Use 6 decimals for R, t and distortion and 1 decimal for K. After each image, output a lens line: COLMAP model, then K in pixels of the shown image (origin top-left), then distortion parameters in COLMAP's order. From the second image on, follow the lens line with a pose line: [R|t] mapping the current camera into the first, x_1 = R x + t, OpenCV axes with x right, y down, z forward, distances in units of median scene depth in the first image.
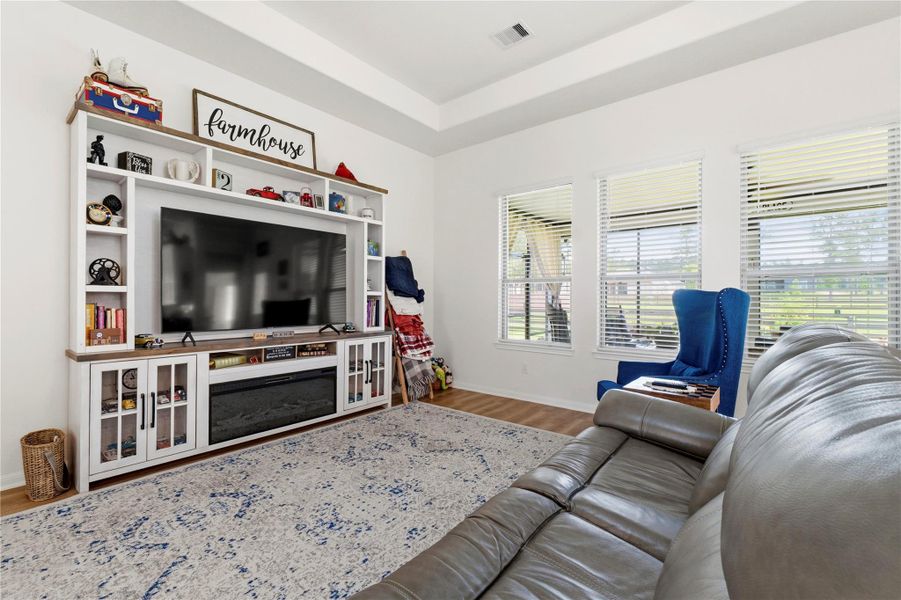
lens RADIAL K [[394.1, 0, 446.8], [0, 394.1, 298.5], [0, 0, 1]] dist [-0.003770, 0.000261]
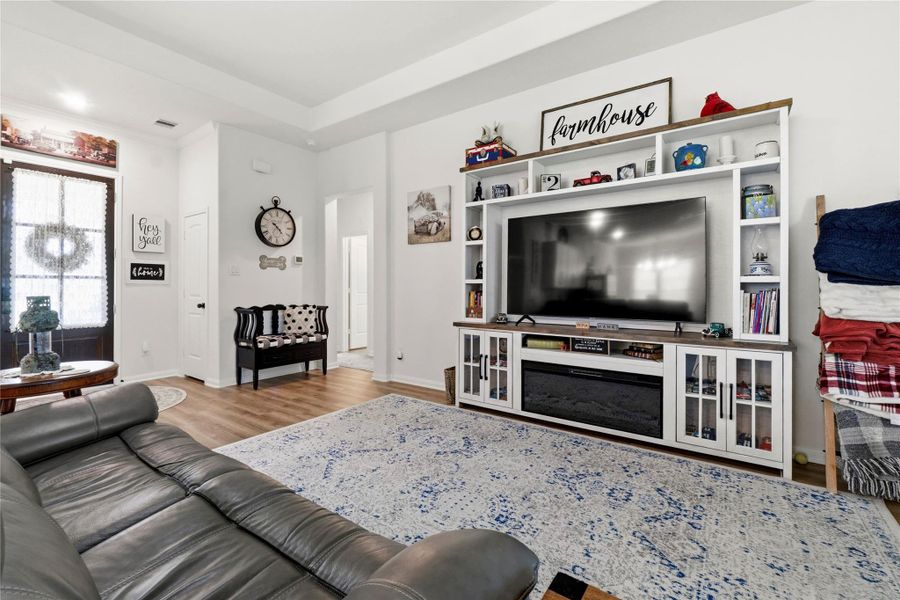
lens RADIAL K [[393.7, 0, 441.4], [0, 393.7, 286.3], [0, 0, 1]] dist [-0.003770, 0.000261]
pose [[0.055800, -0.004794, -0.998430, 0.529870], [-0.000355, 0.999988, -0.004822, 0.001261], [0.998442, 0.000623, 0.055798, 0.629718]]
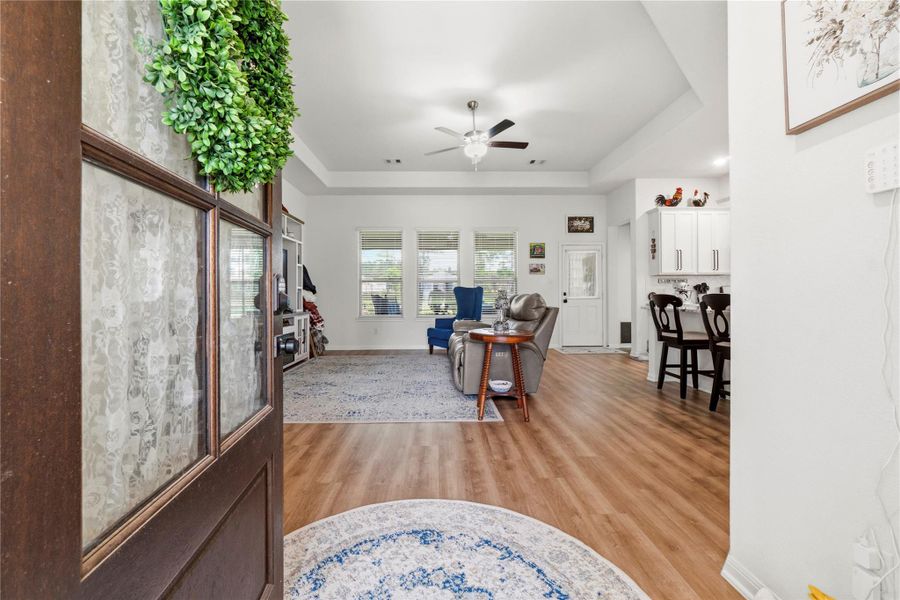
lens RADIAL K [[393.7, 0, 441.1], [0, 393.7, 297.2], [0, 0, 1]] dist [-0.003770, 0.000261]
pose [[0.762577, -0.008892, 0.646836, -1.016314], [0.006494, 0.999960, 0.006091, 0.025135], [-0.646864, -0.000444, 0.762605, -0.741964]]
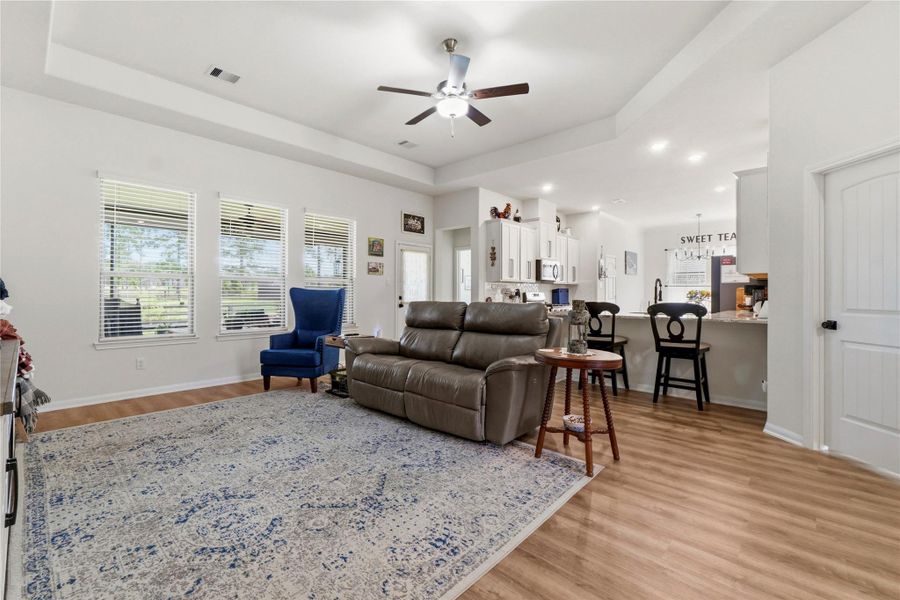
lens RADIAL K [[393.7, 0, 441.0], [0, 393.7, 295.5], [0, 0, 1]] dist [-0.003770, 0.000261]
pose [[0.059780, -0.005934, 0.998194, -1.053389], [-0.002214, 0.999979, 0.006077, -0.002523], [-0.998209, -0.002574, 0.059766, 0.281816]]
